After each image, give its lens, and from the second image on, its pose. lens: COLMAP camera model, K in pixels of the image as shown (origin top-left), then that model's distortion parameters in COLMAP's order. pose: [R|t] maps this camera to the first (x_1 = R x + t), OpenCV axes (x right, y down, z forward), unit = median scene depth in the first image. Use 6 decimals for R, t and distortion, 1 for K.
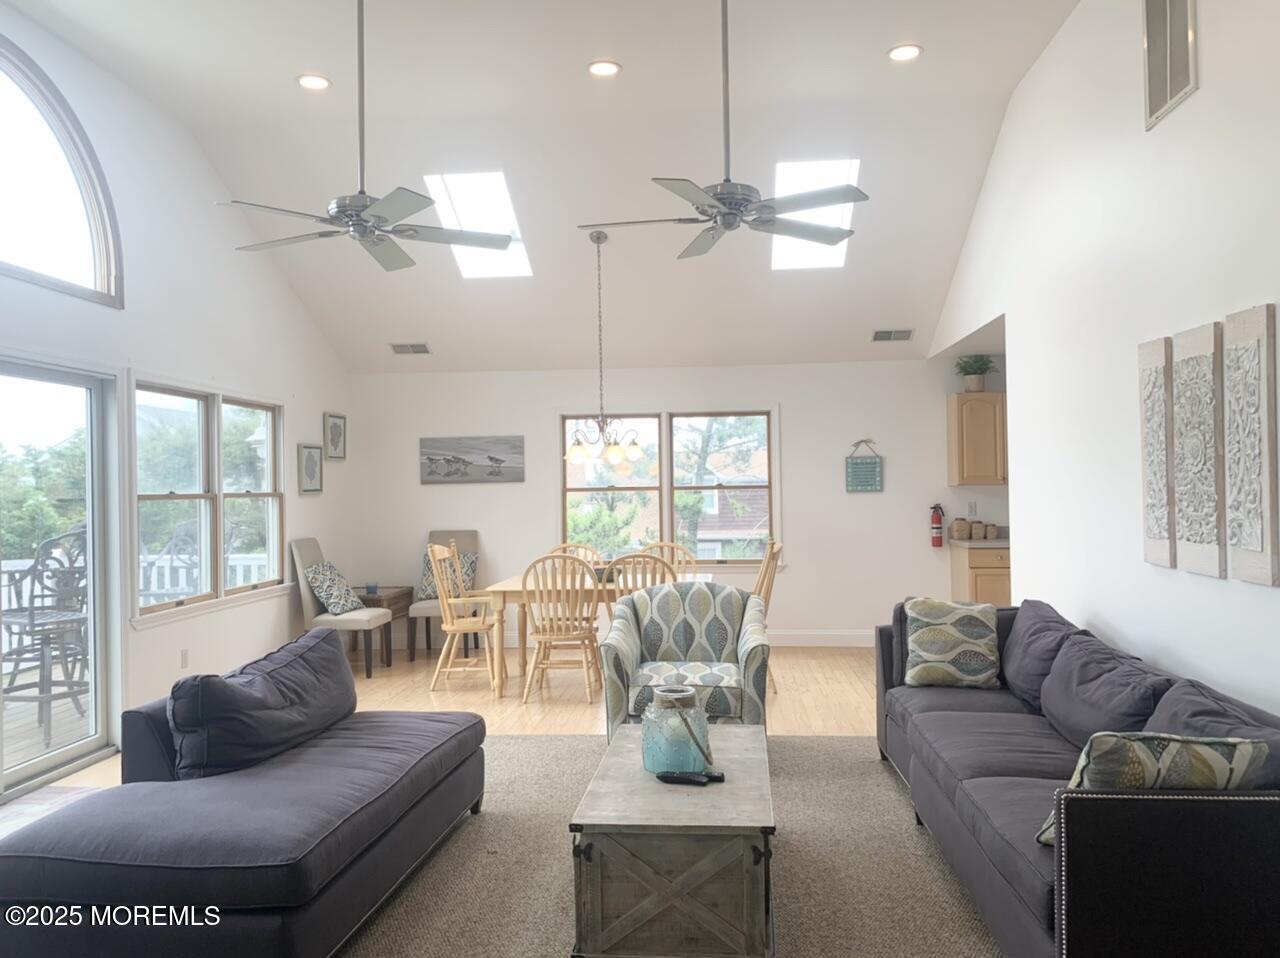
lens RADIAL K [[962.4, 0, 649.4], [0, 962.4, 471.0], [0, 0, 1]] dist [0.062411, -0.062838]
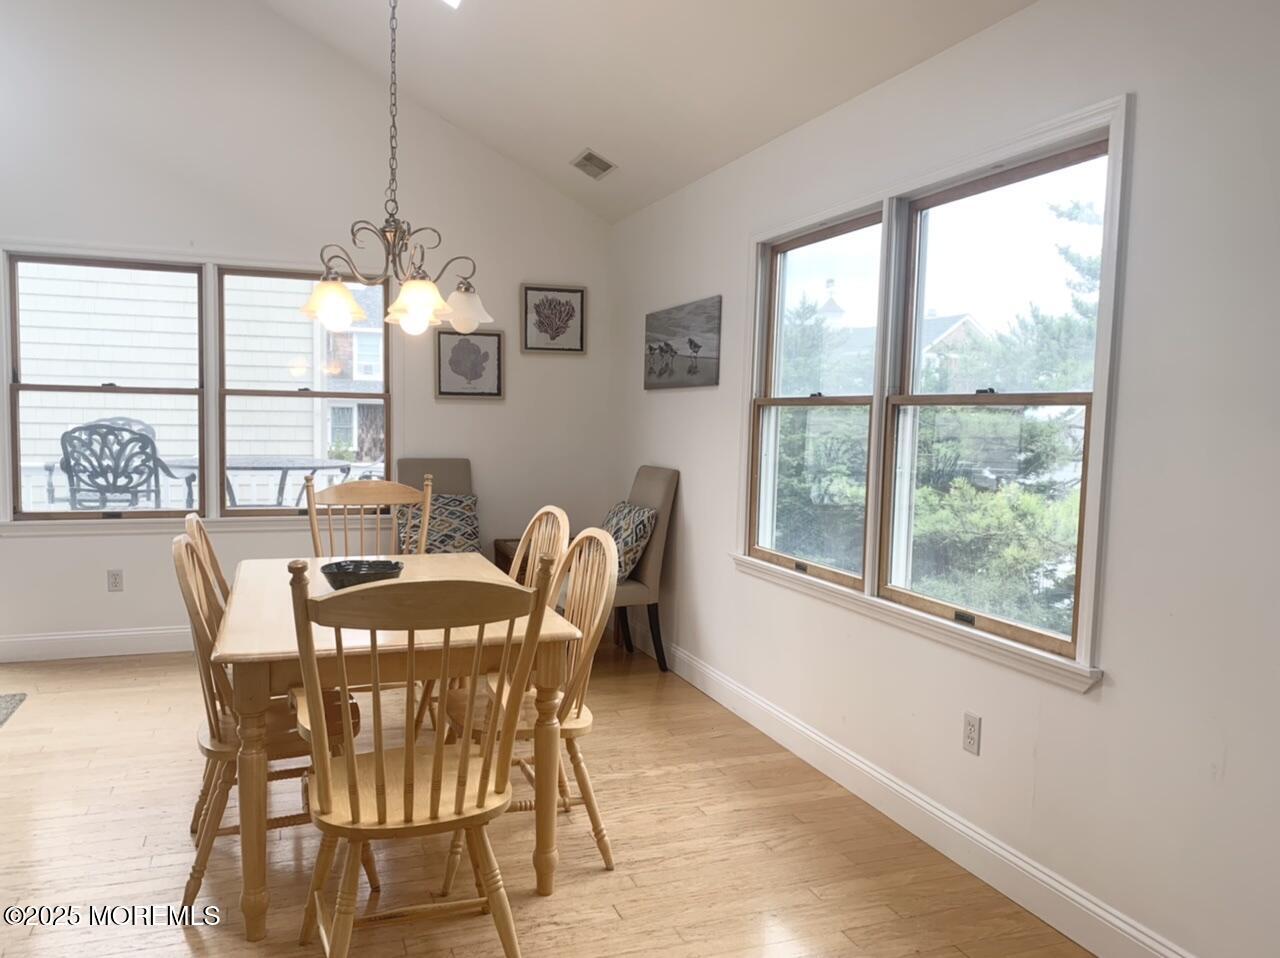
lens RADIAL K [[962.4, 0, 638.3], [0, 962.4, 476.7], [0, 0, 1]] dist [0.062411, -0.062838]
pose [[0.432474, 0.096267, -0.896492, 0.524696], [-0.010425, 0.994751, 0.101790, 0.011264], [0.901586, -0.034676, 0.431208, 1.135968]]
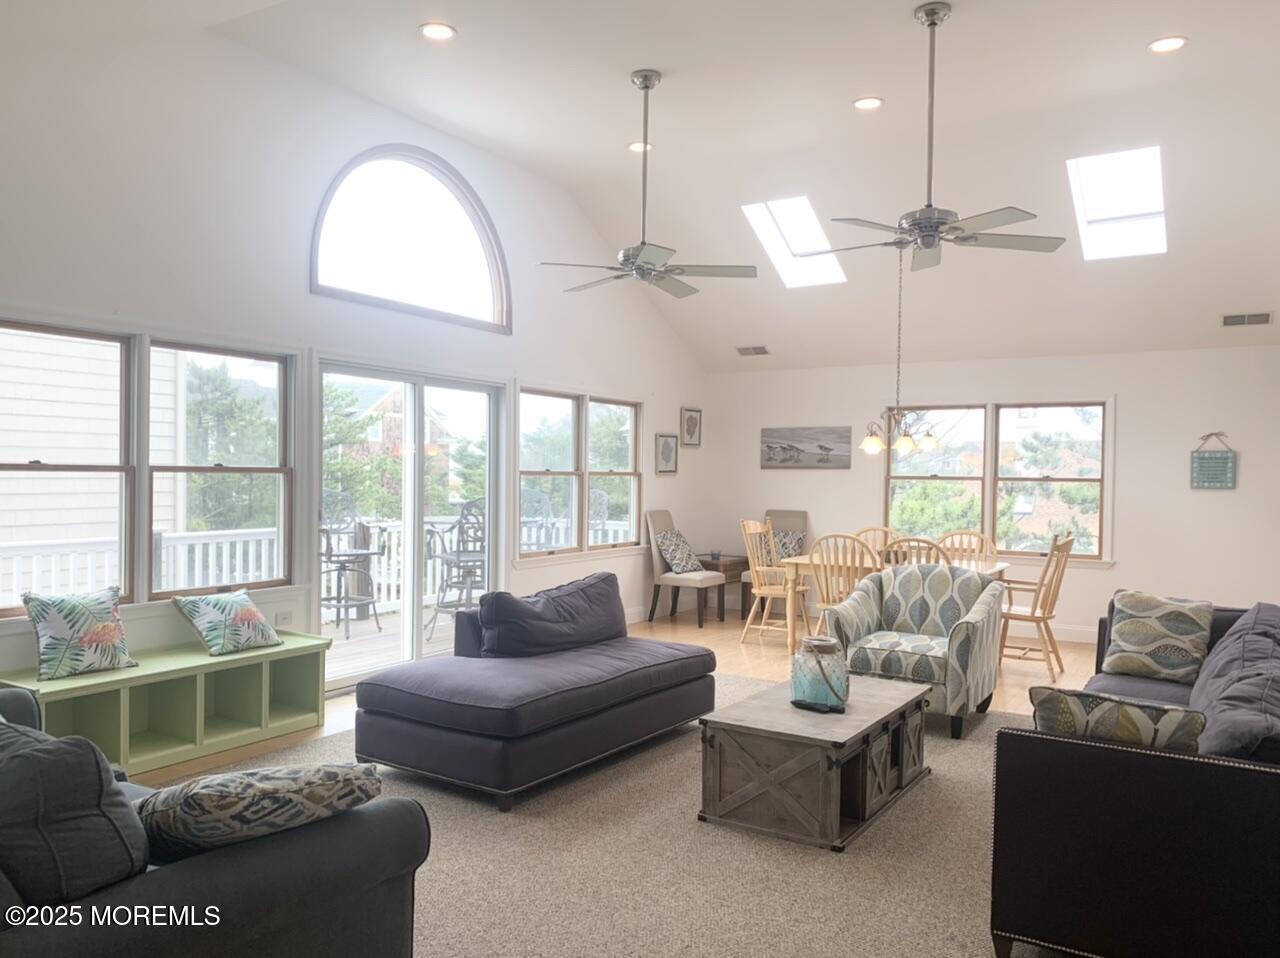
lens RADIAL K [[962.4, 0, 640.6], [0, 962.4, 479.1], [0, 0, 1]] dist [0.062411, -0.062838]
pose [[0.891272, 0.030603, -0.452435, 0.240615], [-0.019834, 0.999396, 0.028528, -0.005712], [0.453035, -0.016453, 0.891341, -0.130704]]
